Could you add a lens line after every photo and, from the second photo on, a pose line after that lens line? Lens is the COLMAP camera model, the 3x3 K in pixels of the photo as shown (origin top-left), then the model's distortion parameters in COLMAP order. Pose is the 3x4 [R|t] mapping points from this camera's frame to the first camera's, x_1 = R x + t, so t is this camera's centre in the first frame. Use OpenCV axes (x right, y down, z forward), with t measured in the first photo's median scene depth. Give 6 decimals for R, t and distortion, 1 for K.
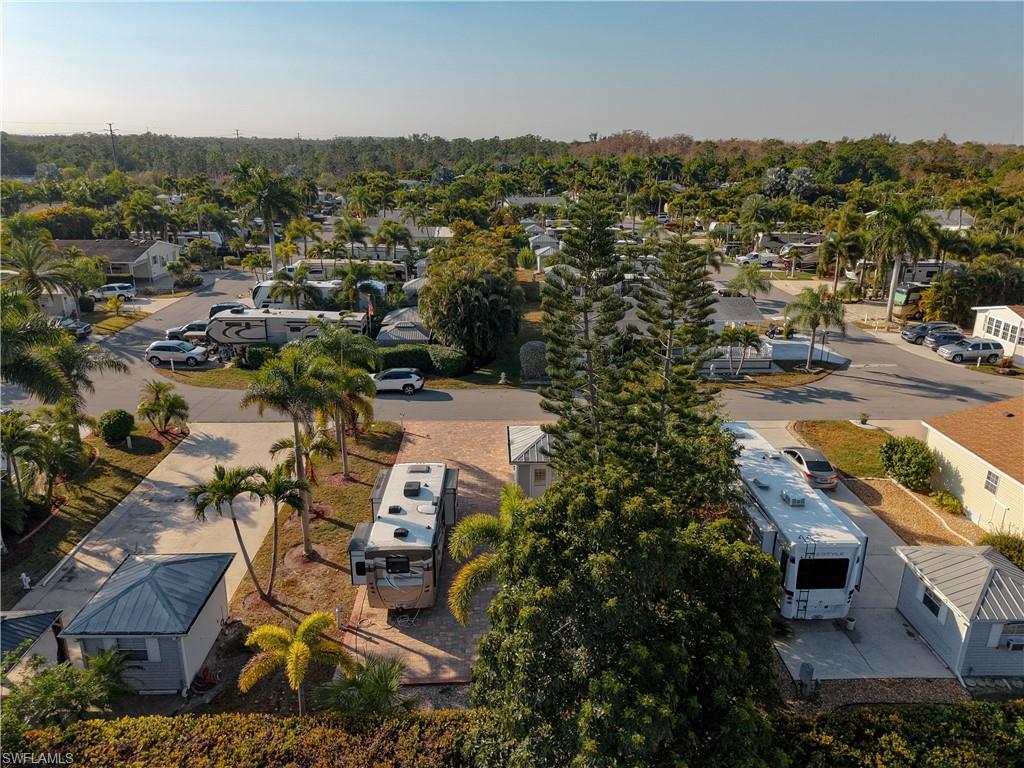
lens RADIAL K [[698.4, 0, 513.4], [0, 698.4, 350.6], [0, 0, 1]] dist [0.000653, 0.003908]
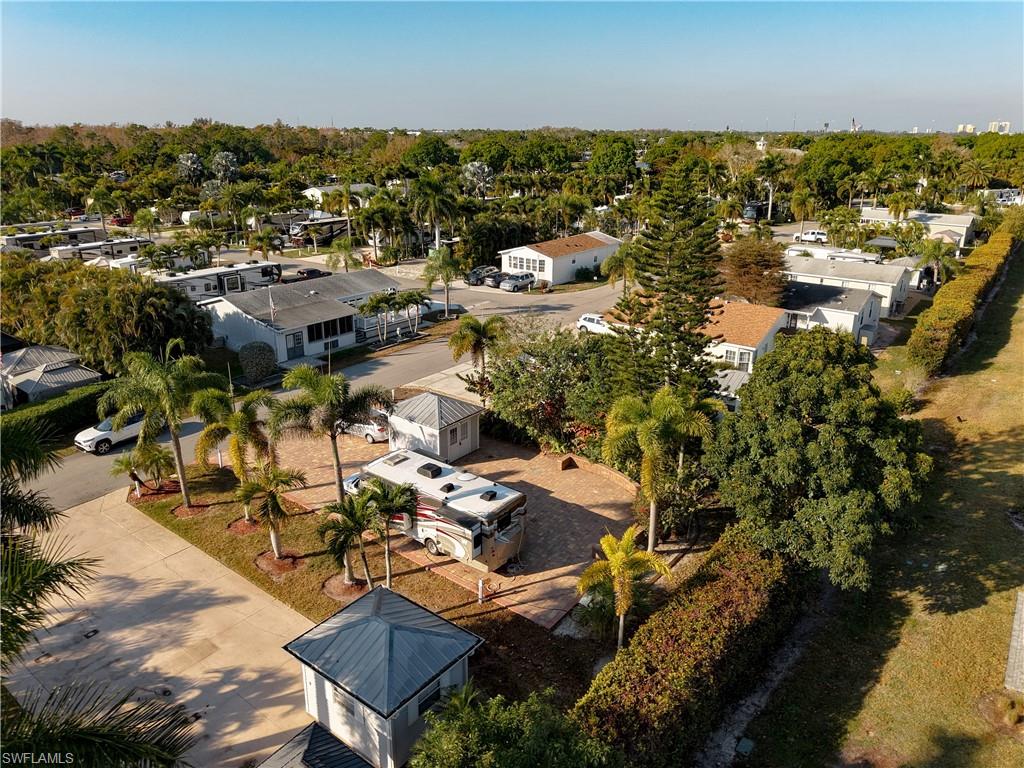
lens RADIAL K [[712.5, 0, 509.0], [0, 712.5, 361.2], [0, 0, 1]] dist [-0.002601, -0.007167]
pose [[0.636489, -0.243816, 0.731734, -0.628478], [0.223157, 0.966358, 0.127882, -0.049240], [-0.738297, 0.081896, 0.669486, 0.166205]]
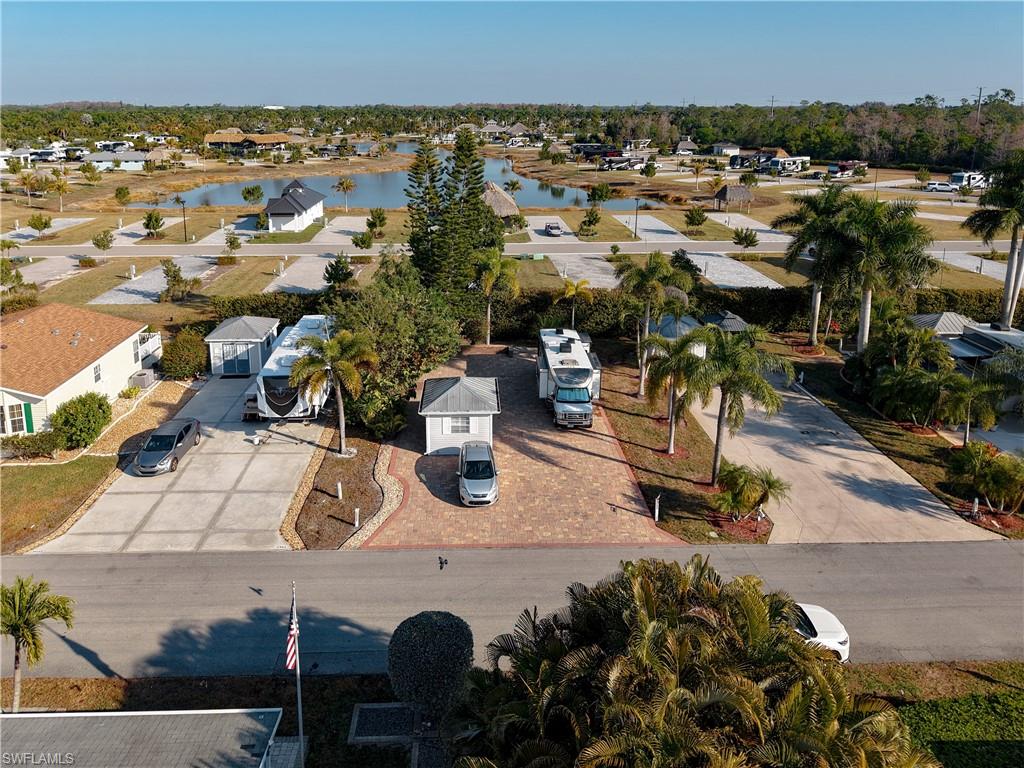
lens RADIAL K [[713.1, 0, 492.1], [0, 713.1, 280.3], [0, 0, 1]] dist [0.024884, -0.037420]
pose [[-0.999939, -0.010742, -0.002419, 0.004402], [-0.010507, 0.865227, 0.501270, -0.498258], [-0.003292, 0.501265, -0.865288, 1.721867]]
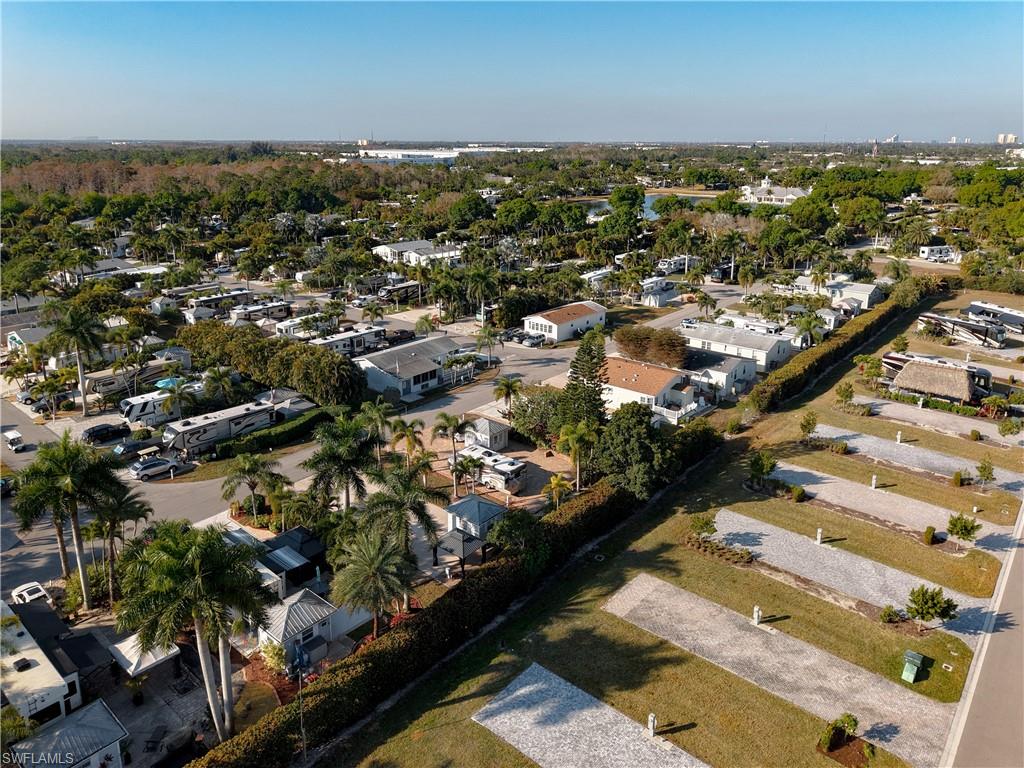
lens RADIAL K [[713.2, 0, 506.6], [0, 713.2, 314.2], [0, 0, 1]] dist [0.022216, -0.005215]
pose [[0.672738, -0.180448, 0.717539, -1.429797], [0.211312, 0.976269, 0.047395, -0.302801], [-0.709063, 0.119741, 0.694904, -0.665309]]
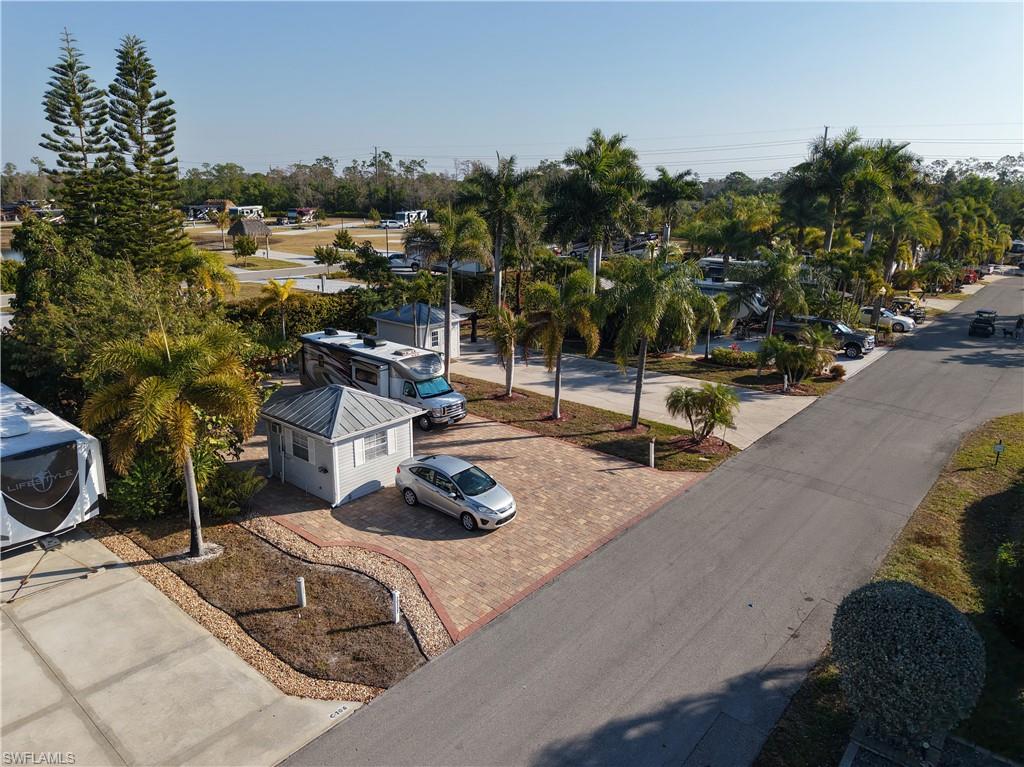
lens RADIAL K [[694.0, 0, 499.3], [0, 694.0, 373.8], [0, 0, 1]] dist [0.004449, -0.005810]
pose [[-0.676460, 0.176778, -0.714949, 0.391352], [-0.224617, 0.874993, 0.428875, -0.205723], [0.701391, 0.450706, -0.552191, 1.392384]]
